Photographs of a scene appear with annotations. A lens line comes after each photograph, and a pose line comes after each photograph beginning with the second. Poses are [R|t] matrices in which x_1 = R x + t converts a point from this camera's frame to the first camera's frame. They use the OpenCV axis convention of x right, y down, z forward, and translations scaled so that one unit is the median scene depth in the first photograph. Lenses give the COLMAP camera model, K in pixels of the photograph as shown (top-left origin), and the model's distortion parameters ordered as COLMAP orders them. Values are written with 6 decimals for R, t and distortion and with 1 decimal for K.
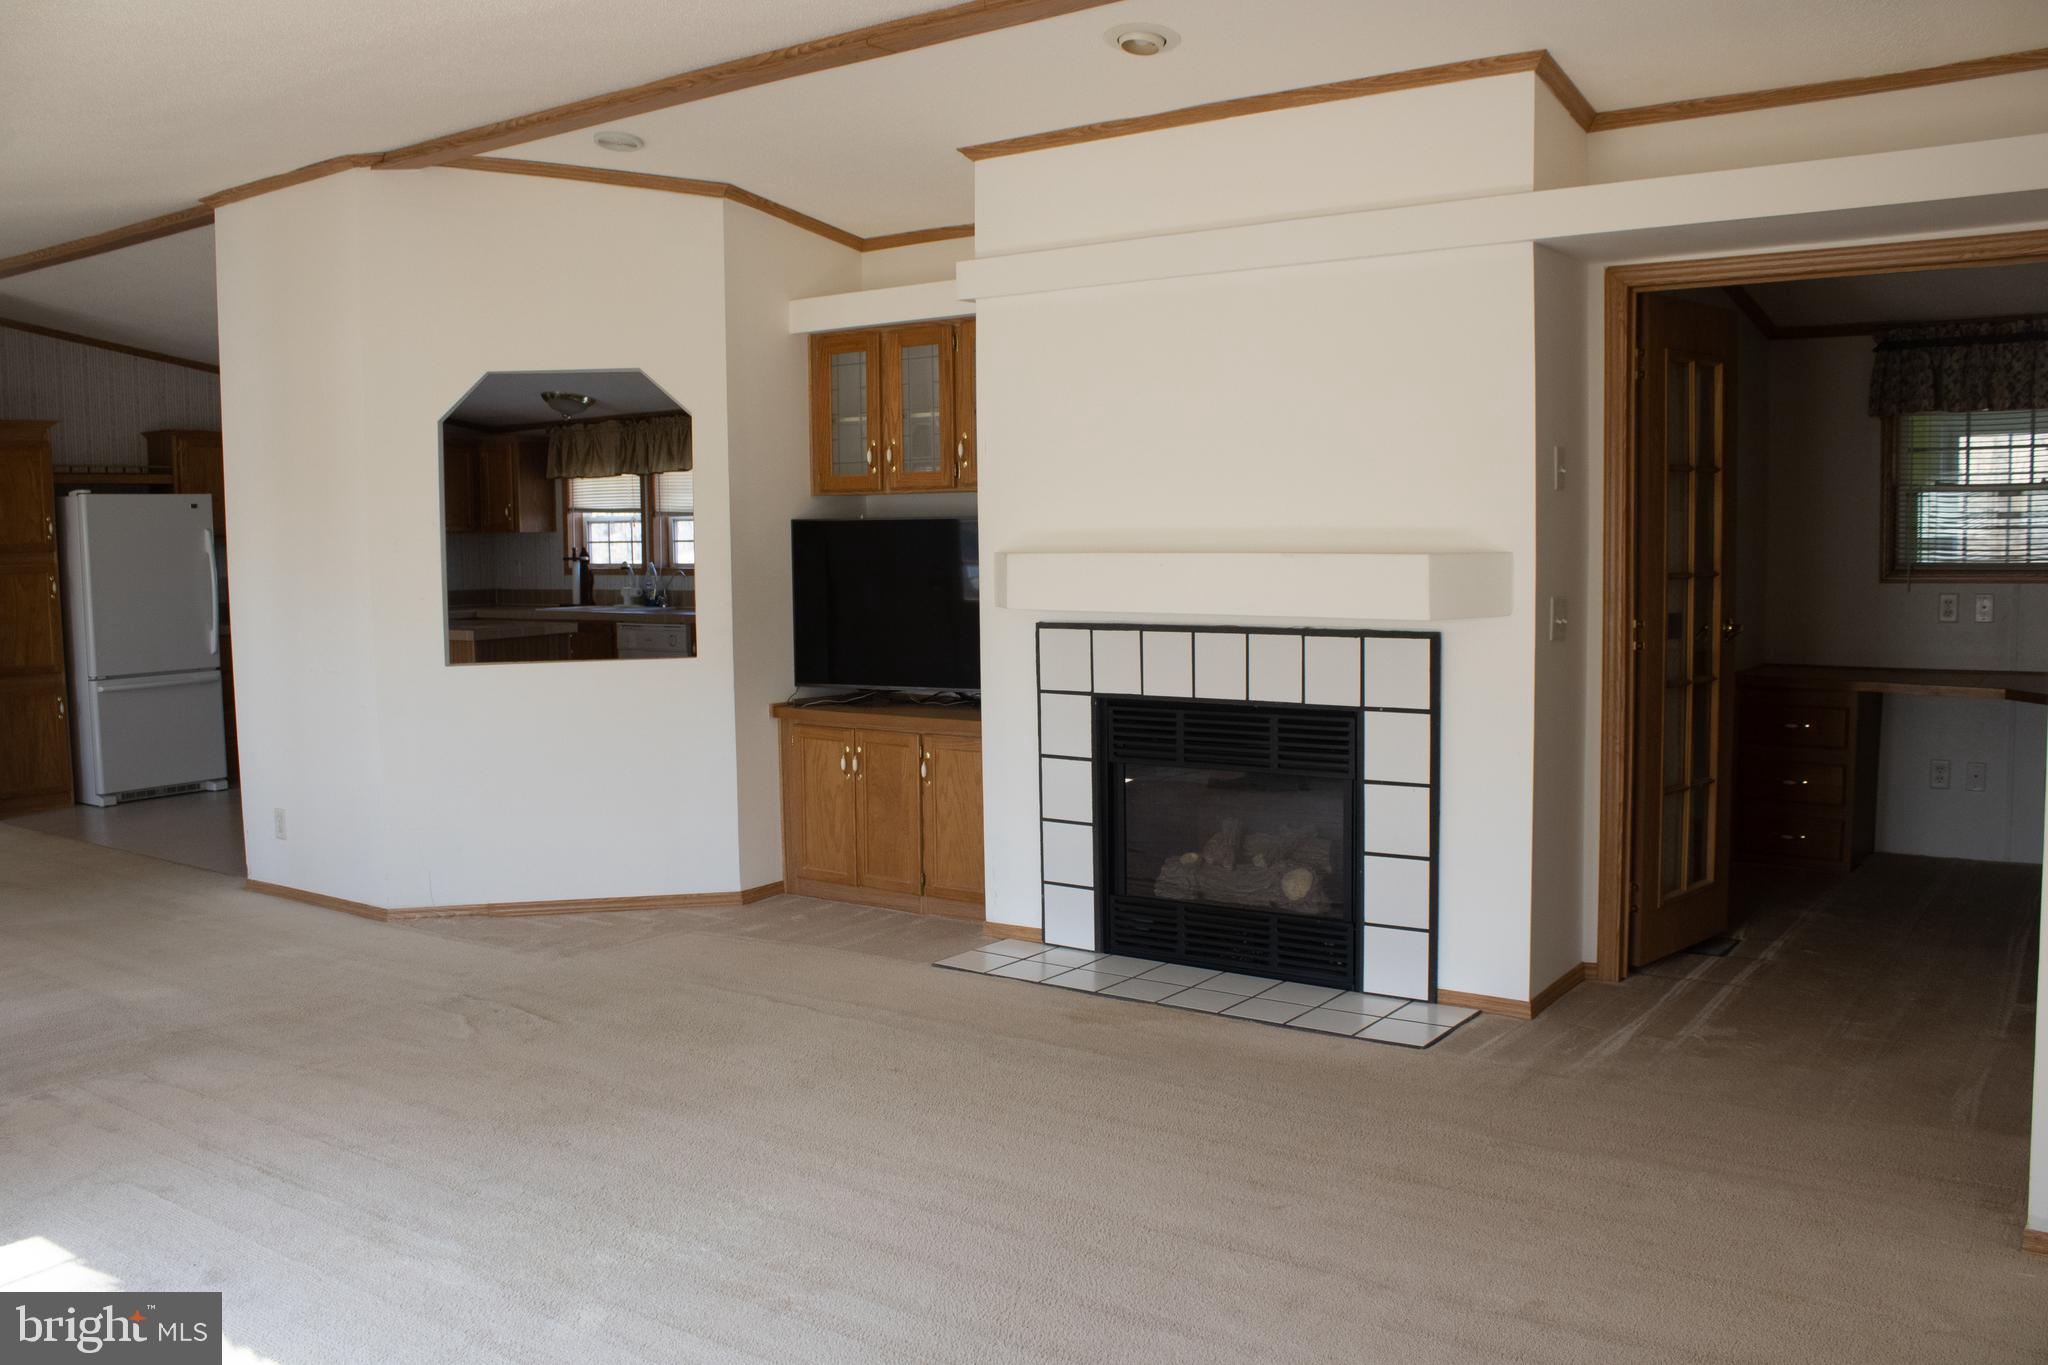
lens RADIAL K [[1734.5, 0, 984.4], [0, 1734.5, 687.1], [0, 0, 1]] dist [-0.175140, 0.197563]
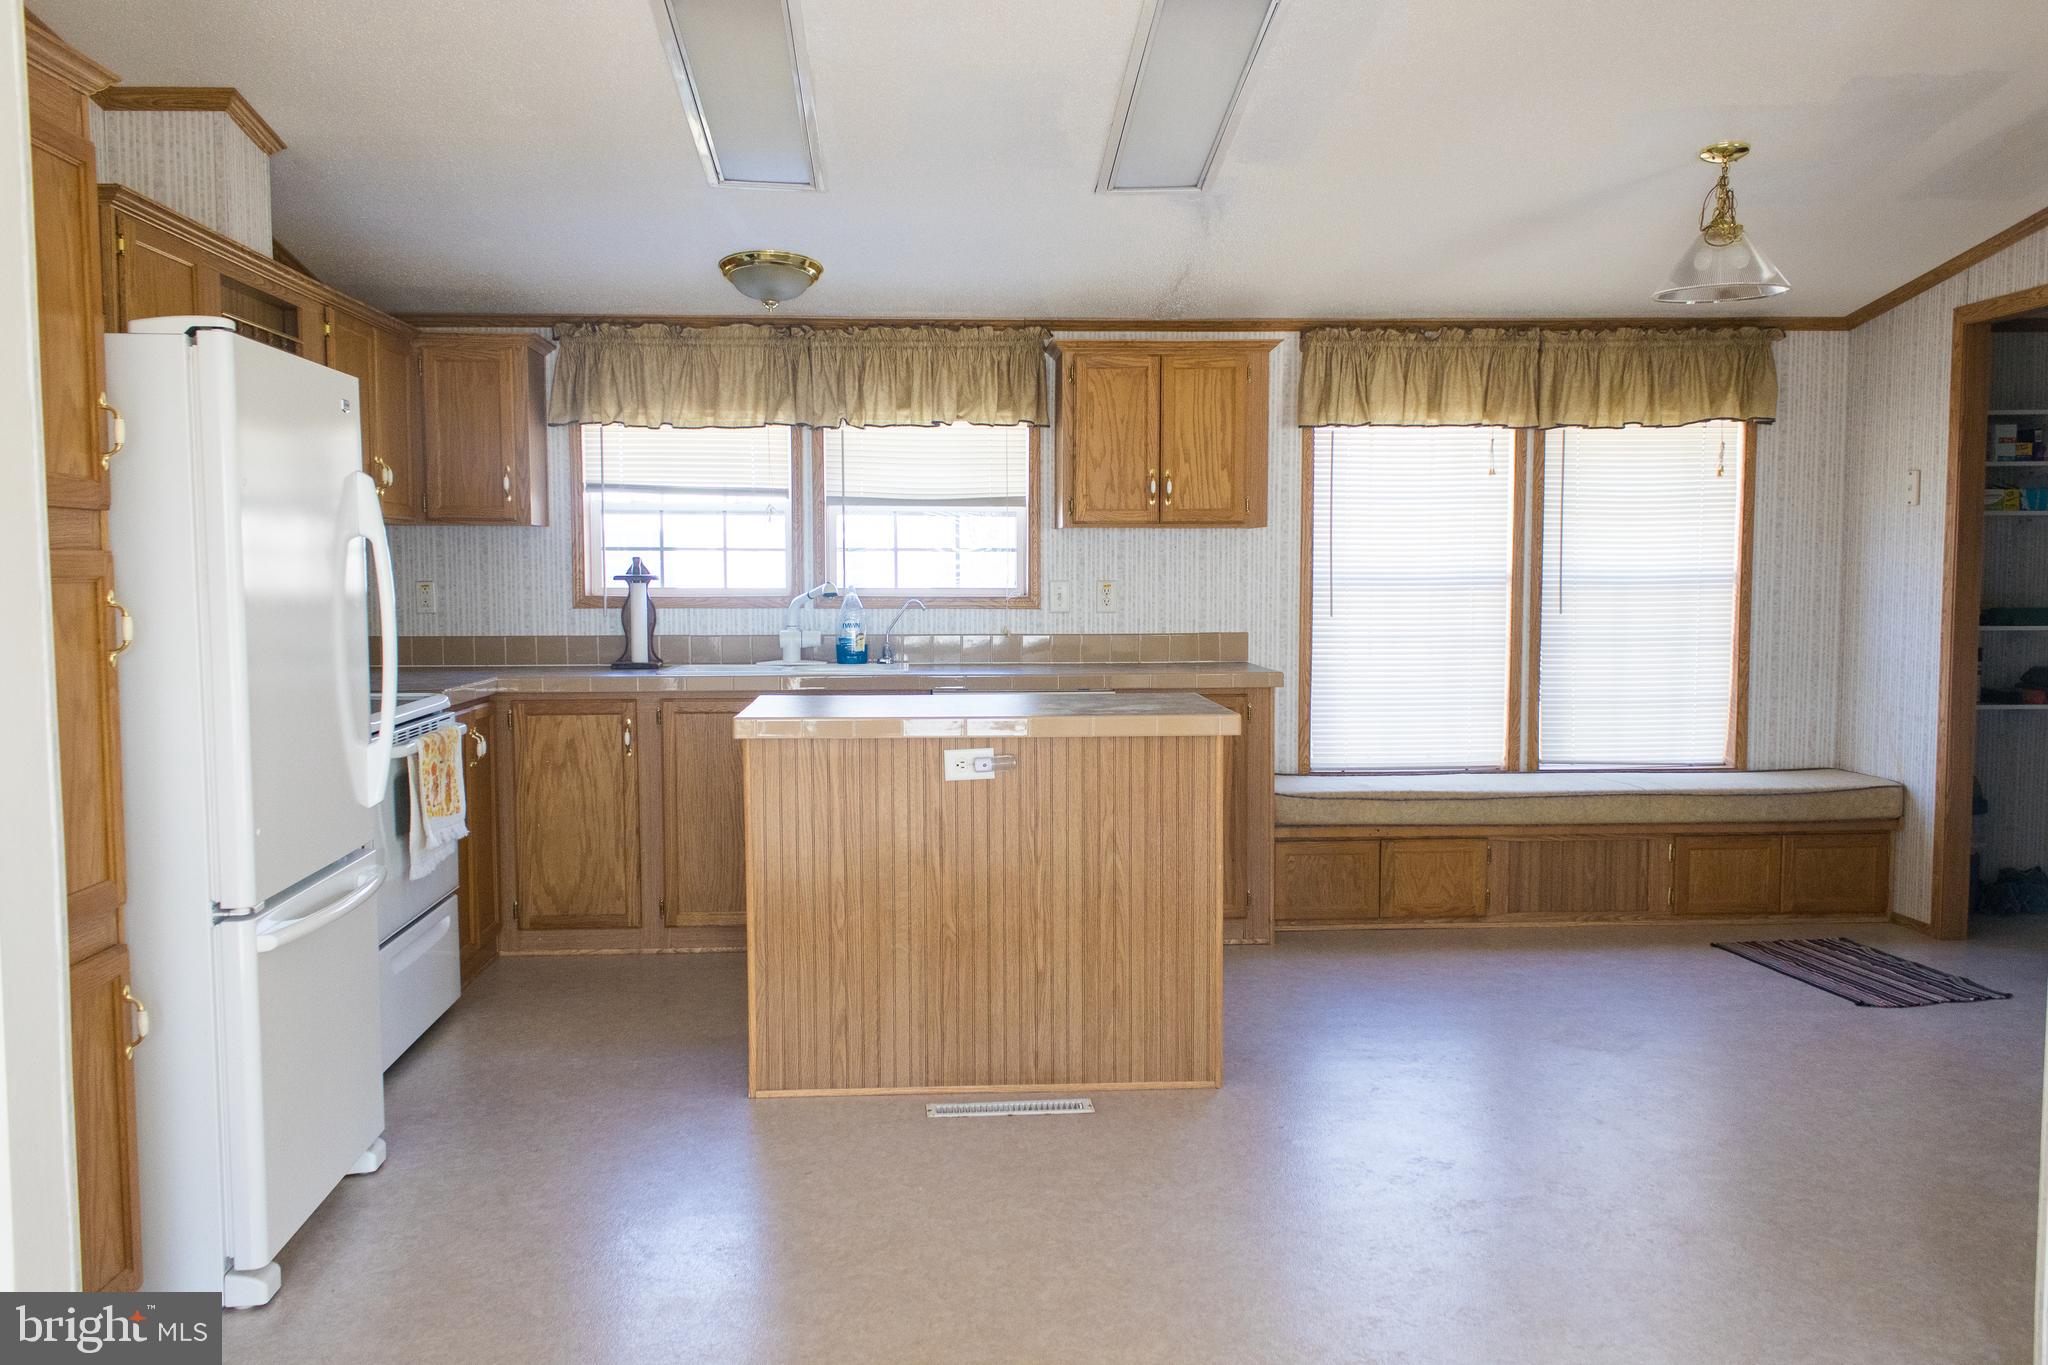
lens RADIAL K [[1781.2, 0, 1024.0], [0, 1781.2, 682.5], [0, 0, 1]] dist [0.111031, 0.000217]
pose [[0.757100, -0.029487, 0.652633, -0.522850], [0.050006, 0.998666, -0.012889, -0.030014], [-0.651383, 0.042394, 0.757564, 0.515202]]
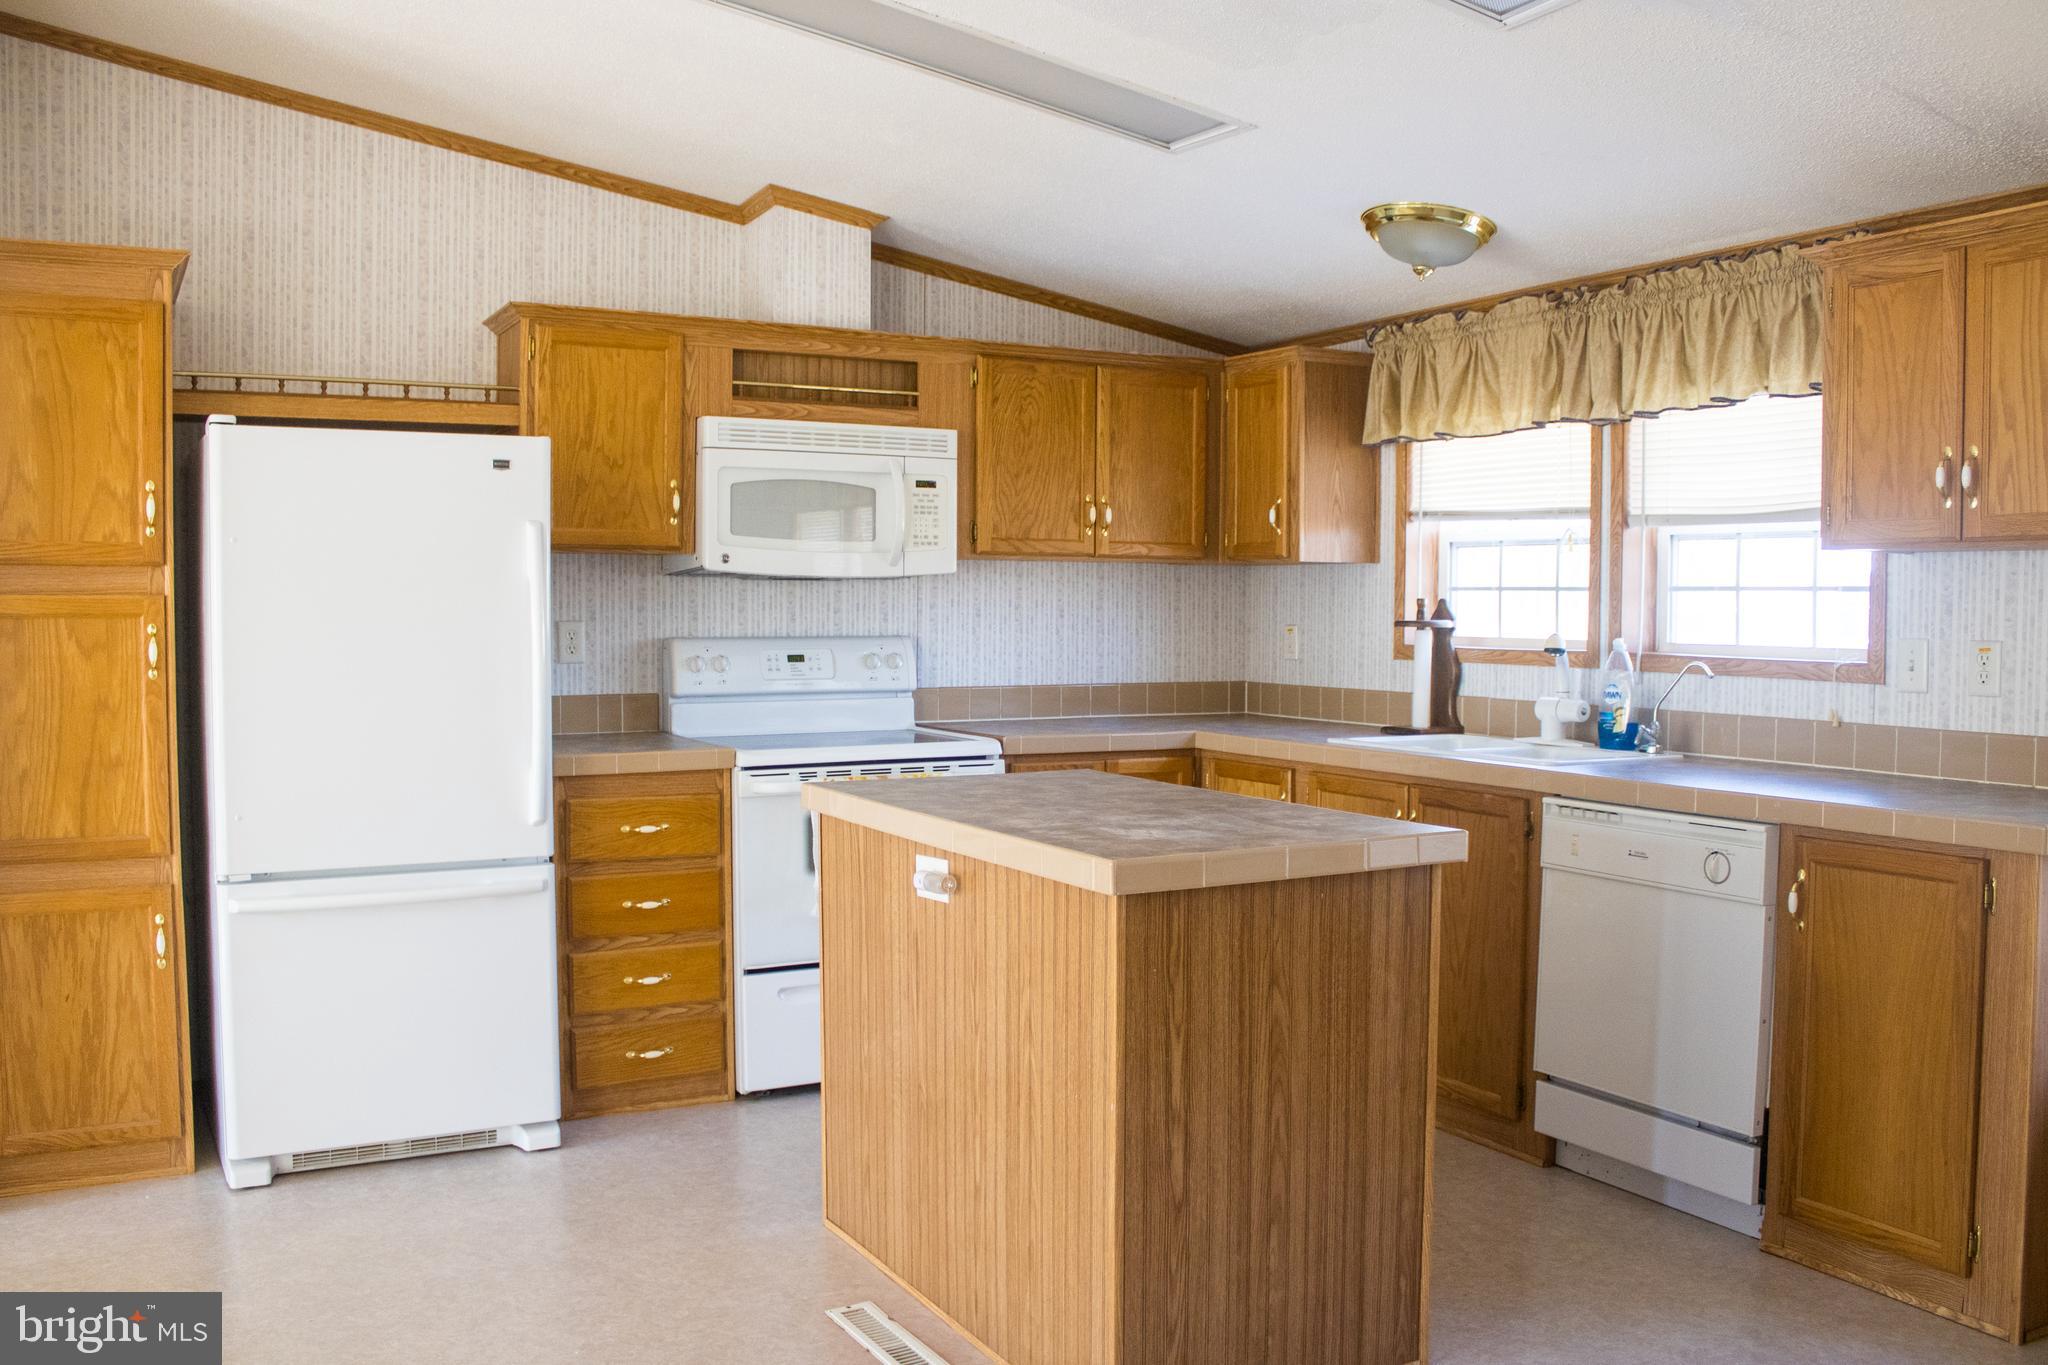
lens RADIAL K [[1747.6, 0, 991.5], [0, 1747.6, 690.8], [0, 0, 1]] dist [-0.158390, 0.117166]
pose [[0.903555, 0.040563, -0.426548, -0.152494], [-0.057410, 0.997993, -0.026706, -0.040678], [0.424608, 0.048619, 0.904071, 0.569367]]
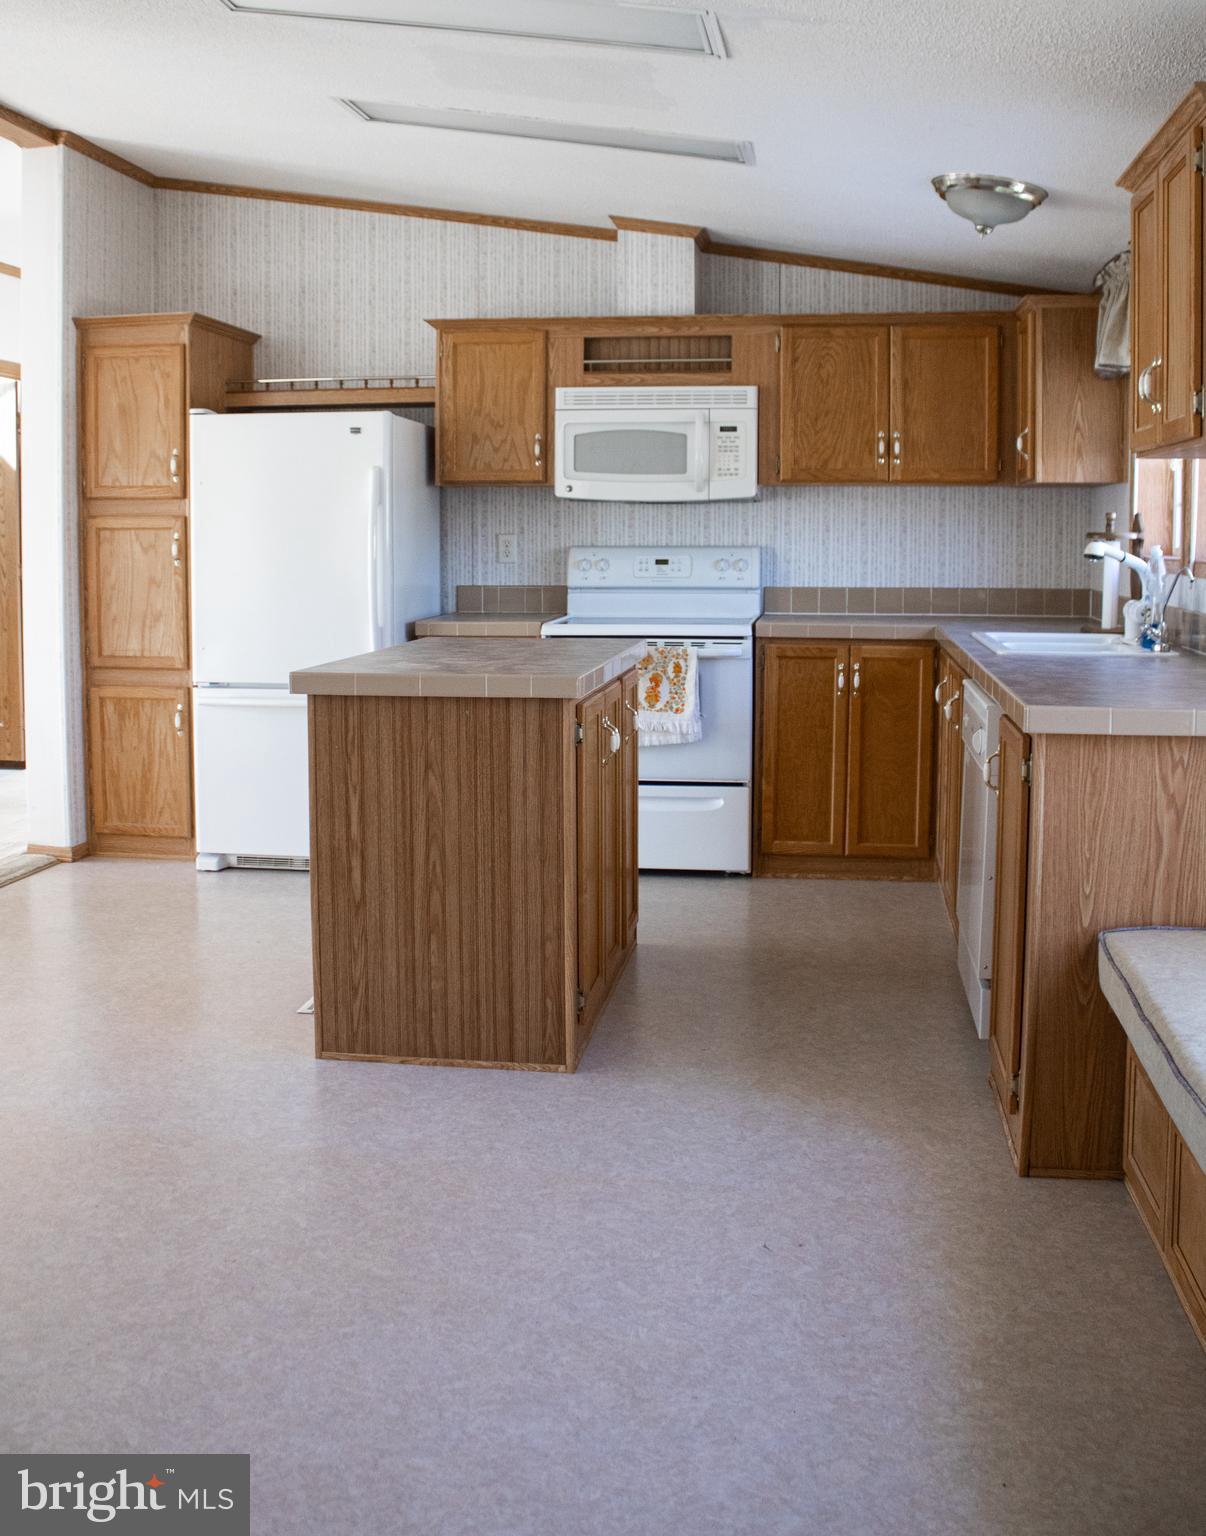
lens RADIAL K [[1524.8, 0, 599.2], [0, 1524.8, 644.6], [0, 0, 1]] dist [-0.137318, 0.002899]
pose [[0.468406, 0.080032, -0.879881, 0.071952], [-0.089176, 0.995086, 0.043038, -0.050597], [0.879001, 0.058305, 0.473241, 0.688008]]
